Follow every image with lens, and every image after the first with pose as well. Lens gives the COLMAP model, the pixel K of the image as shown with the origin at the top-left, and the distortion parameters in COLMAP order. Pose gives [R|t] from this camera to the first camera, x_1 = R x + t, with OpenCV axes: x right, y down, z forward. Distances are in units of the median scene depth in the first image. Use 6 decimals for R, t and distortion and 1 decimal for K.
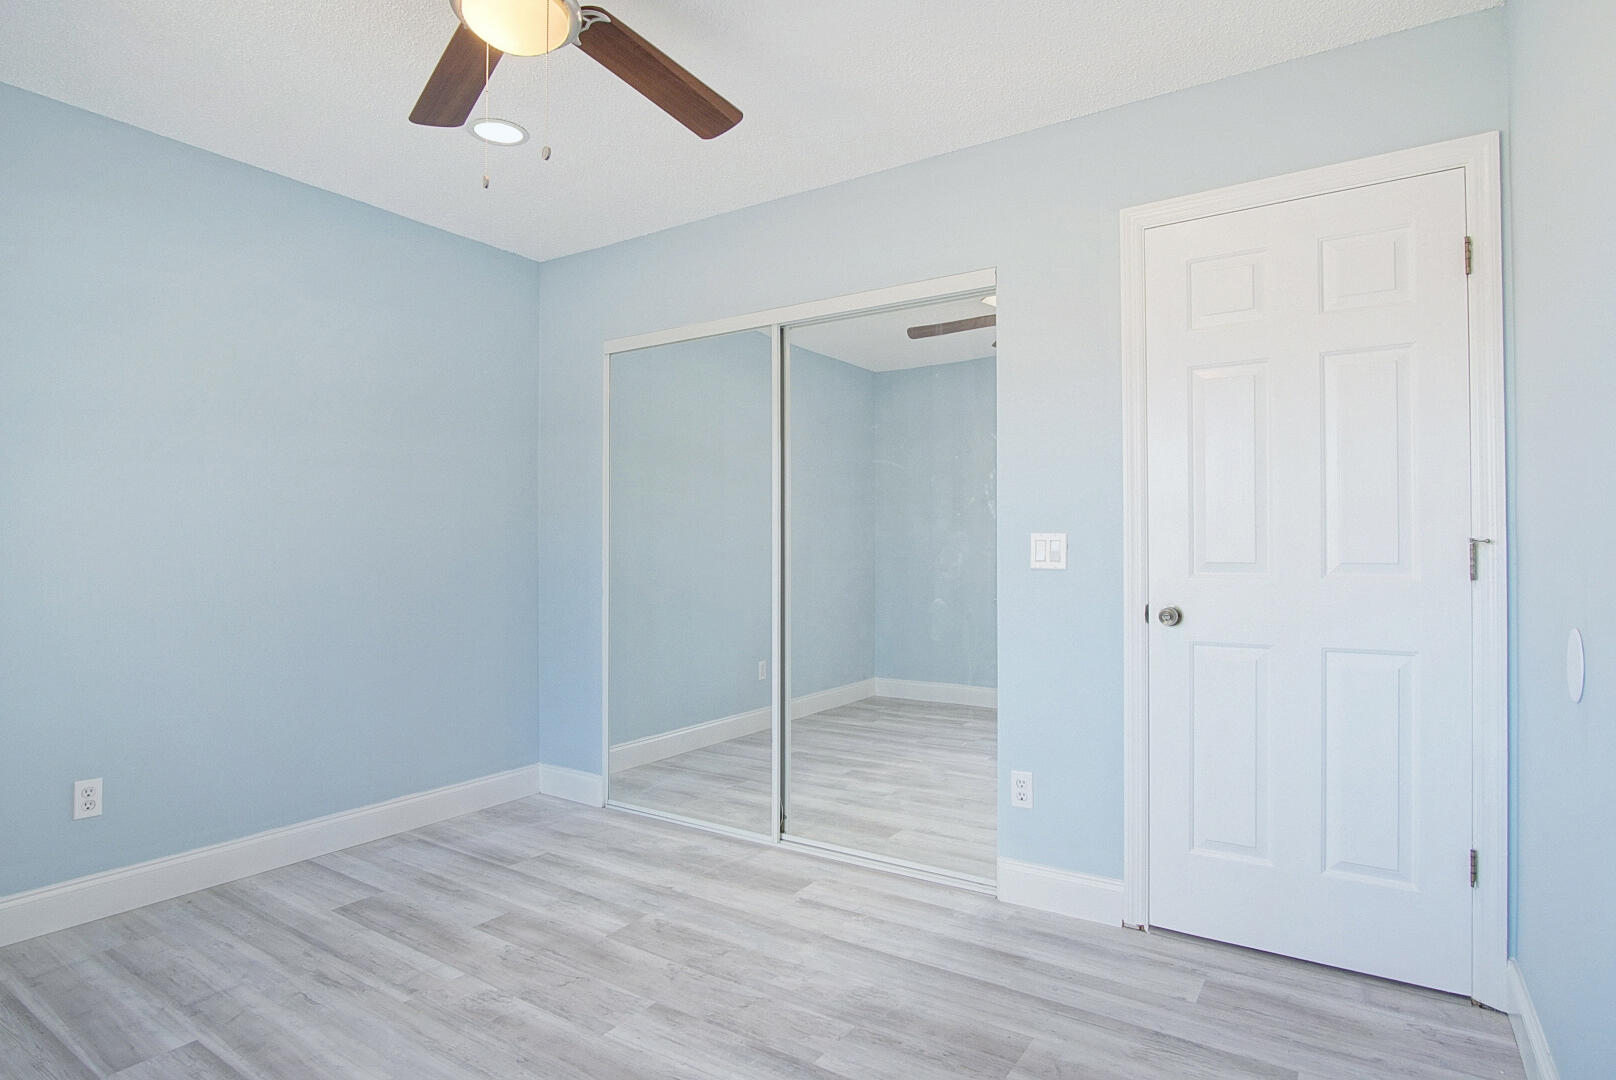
lens RADIAL K [[859.7, 0, 808.0], [0, 859.7, 540.0], [0, 0, 1]] dist [-0.029471, 0.008810]
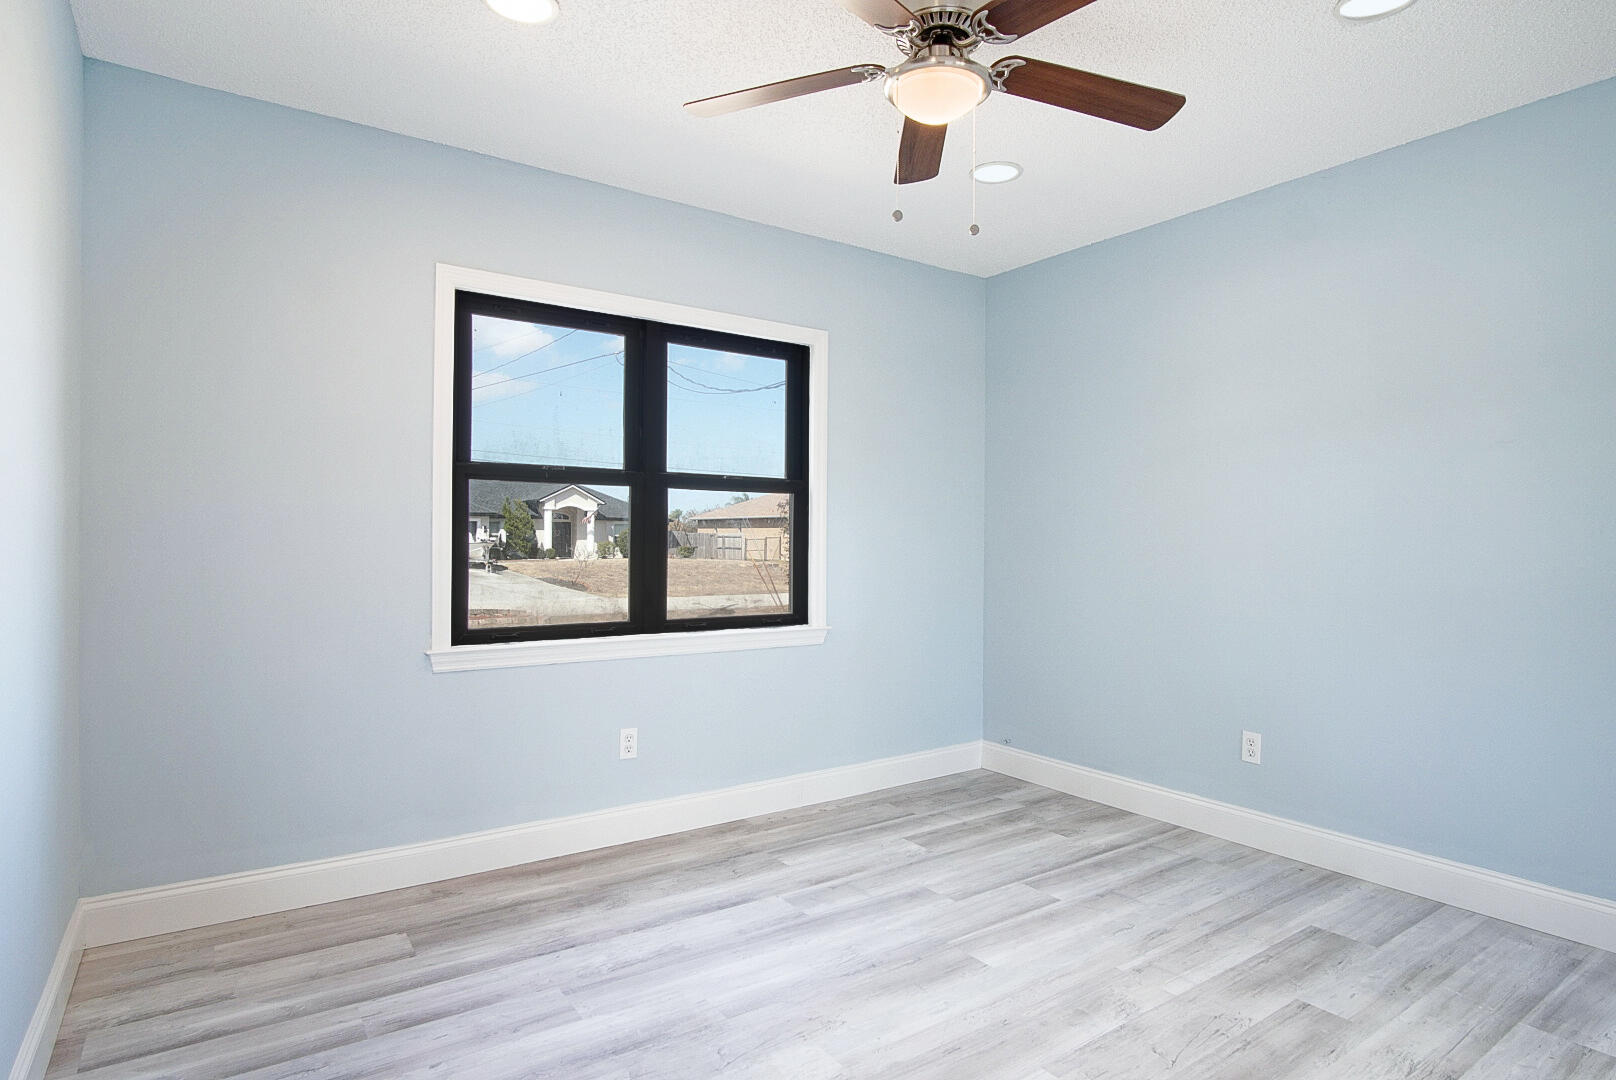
lens RADIAL K [[859.7, 0, 808.0], [0, 859.7, 540.0], [0, 0, 1]] dist [-0.029471, 0.008810]
pose [[-0.376656, -0.004409, -0.926343, 0.575464], [0.009064, 0.999923, -0.008445, 0.001000], [0.926309, -0.011577, -0.376587, 0.878846]]
